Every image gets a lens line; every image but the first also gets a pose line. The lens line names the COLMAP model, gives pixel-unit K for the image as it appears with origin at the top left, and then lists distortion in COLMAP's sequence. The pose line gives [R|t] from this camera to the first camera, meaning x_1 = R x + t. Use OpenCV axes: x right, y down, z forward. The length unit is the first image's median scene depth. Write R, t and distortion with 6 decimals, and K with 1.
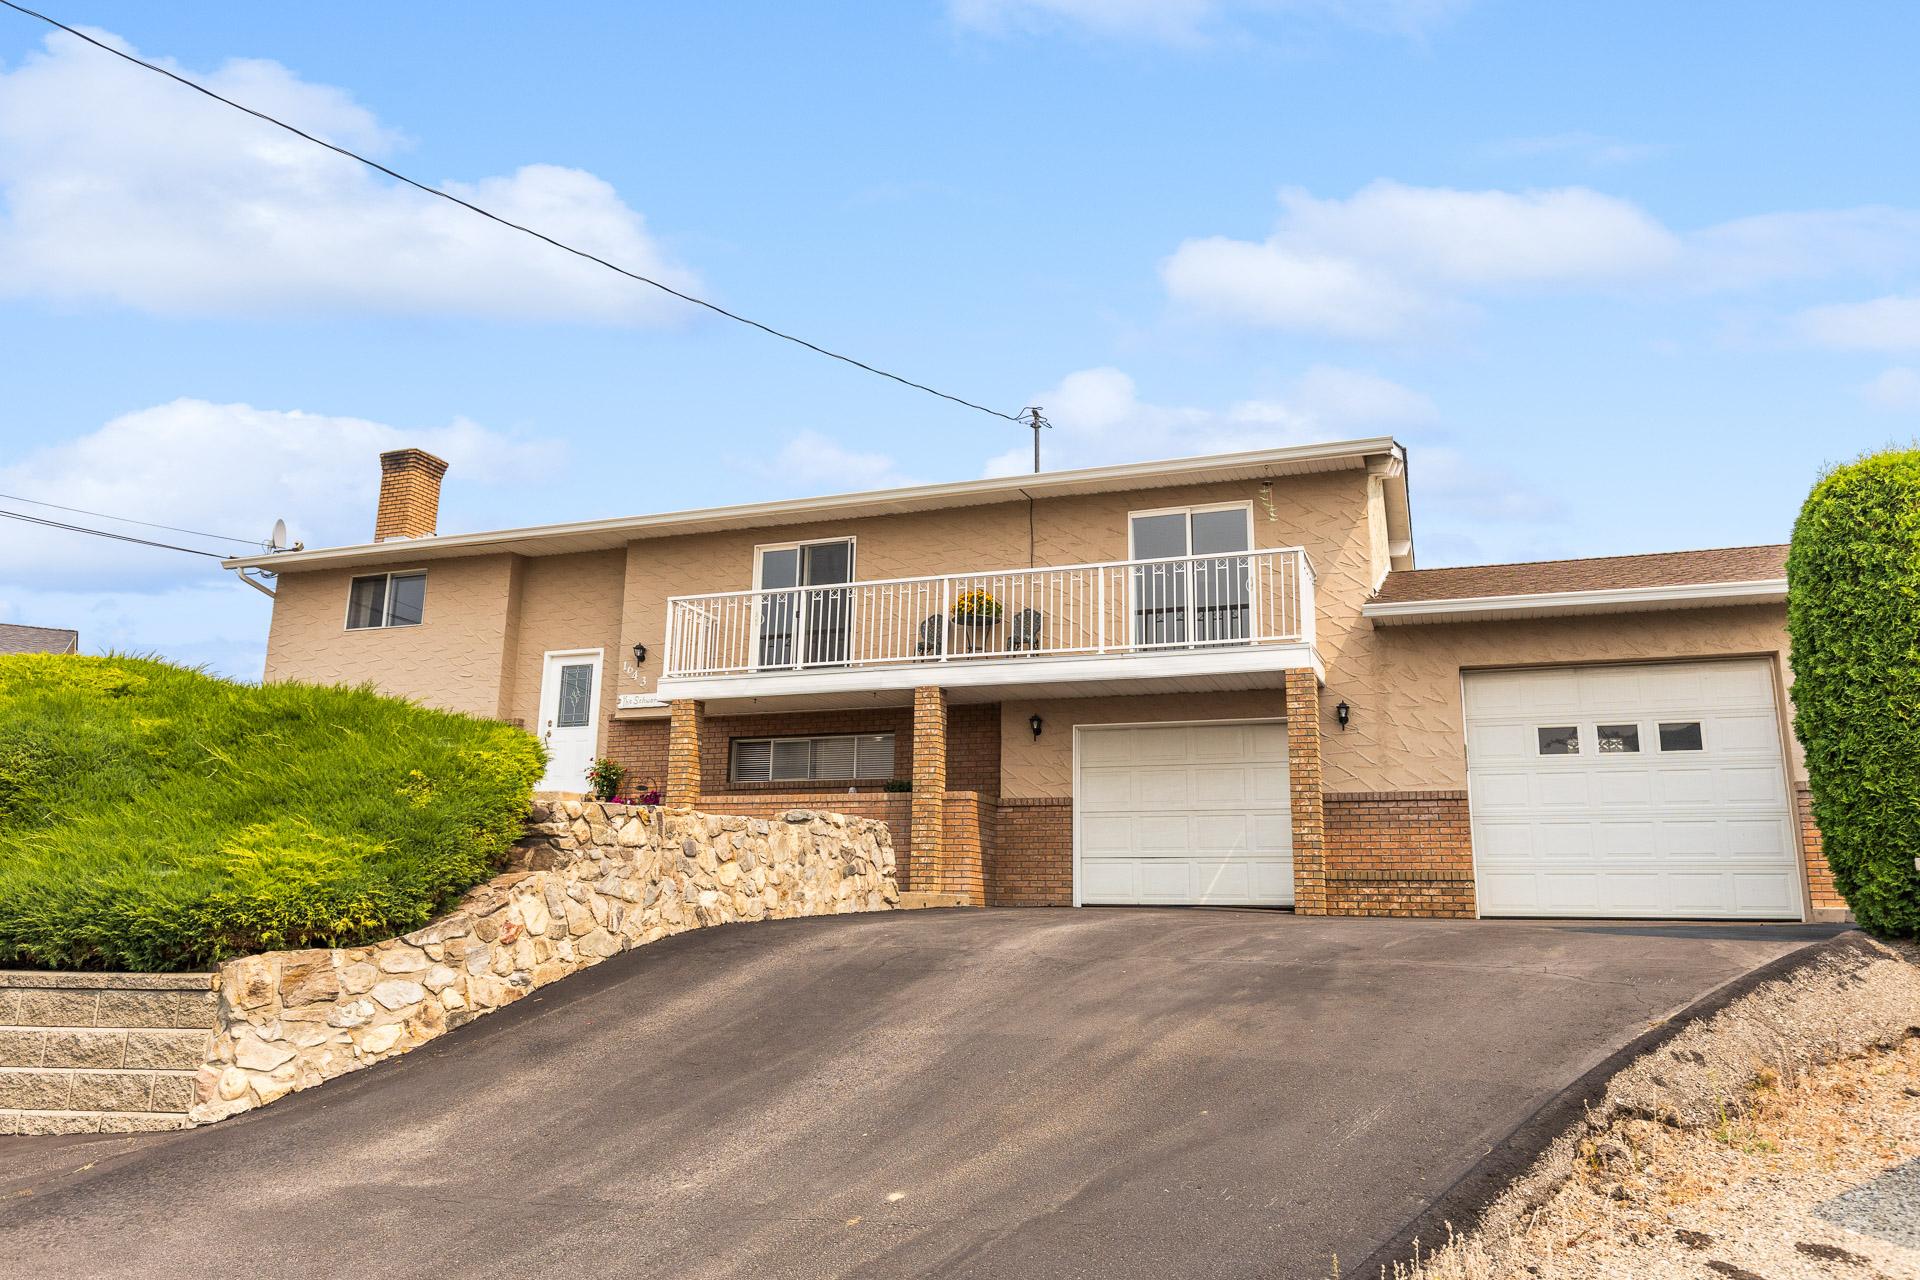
lens RADIAL K [[1294.9, 0, 960.0], [0, 1294.9, 640.0], [0, 0, 1]] dist [0.008012, -0.001270]
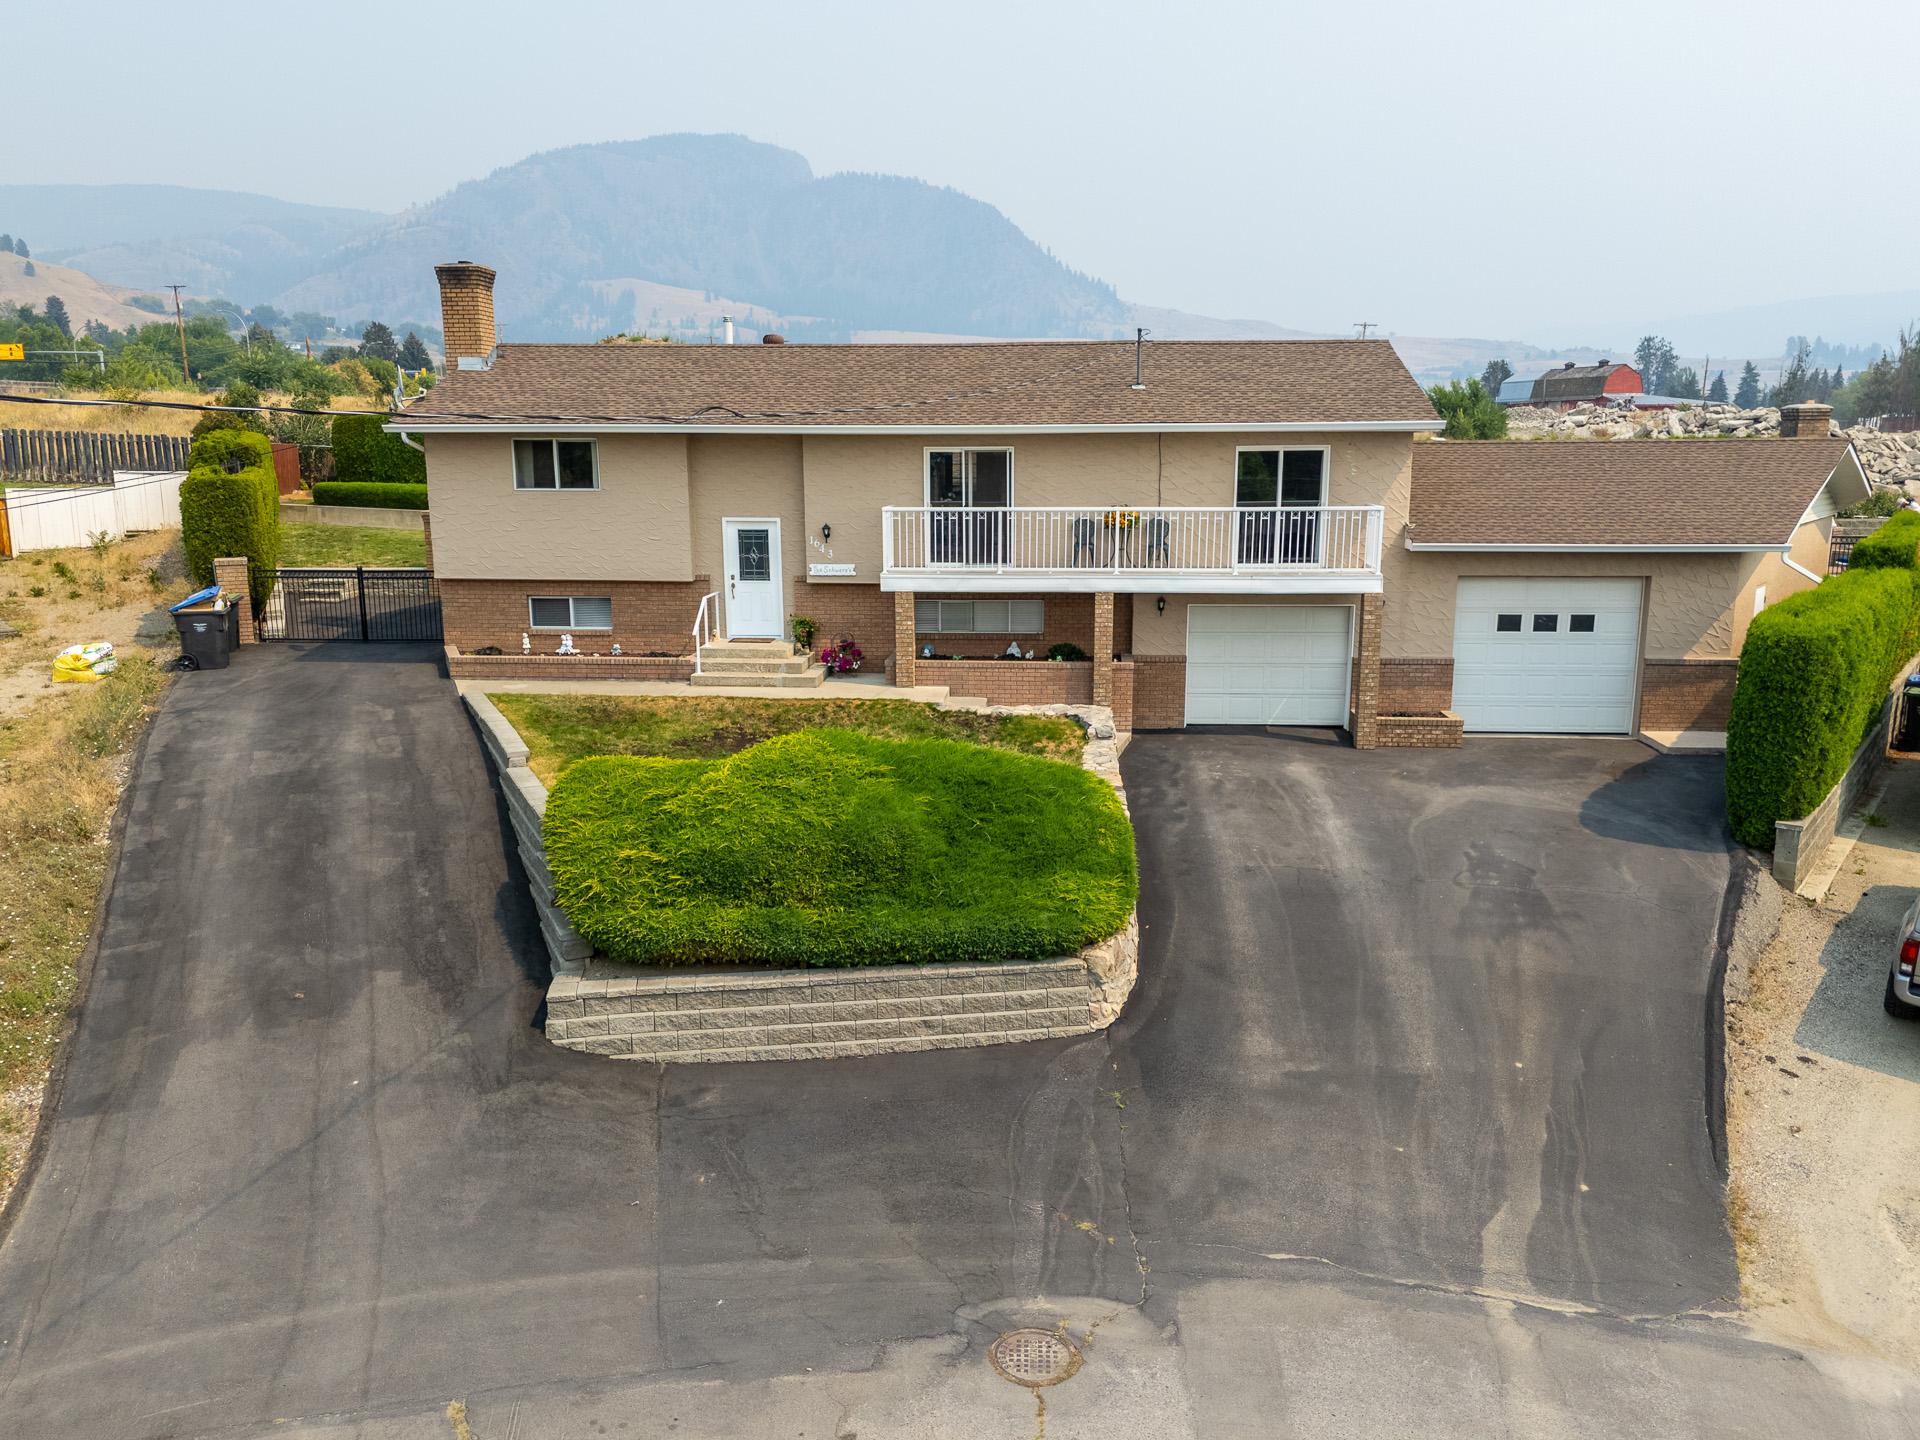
lens RADIAL K [[1356.2, 0, 960.0], [0, 1356.2, 720.0], [0, 0, 1]] dist [0.044515, -0.003551]
pose [[0.965682, -0.069258, 0.250322, -0.544867], [-0.034896, 0.920454, 0.389290, -0.394923], [-0.257372, -0.384665, 0.886449, -0.301635]]
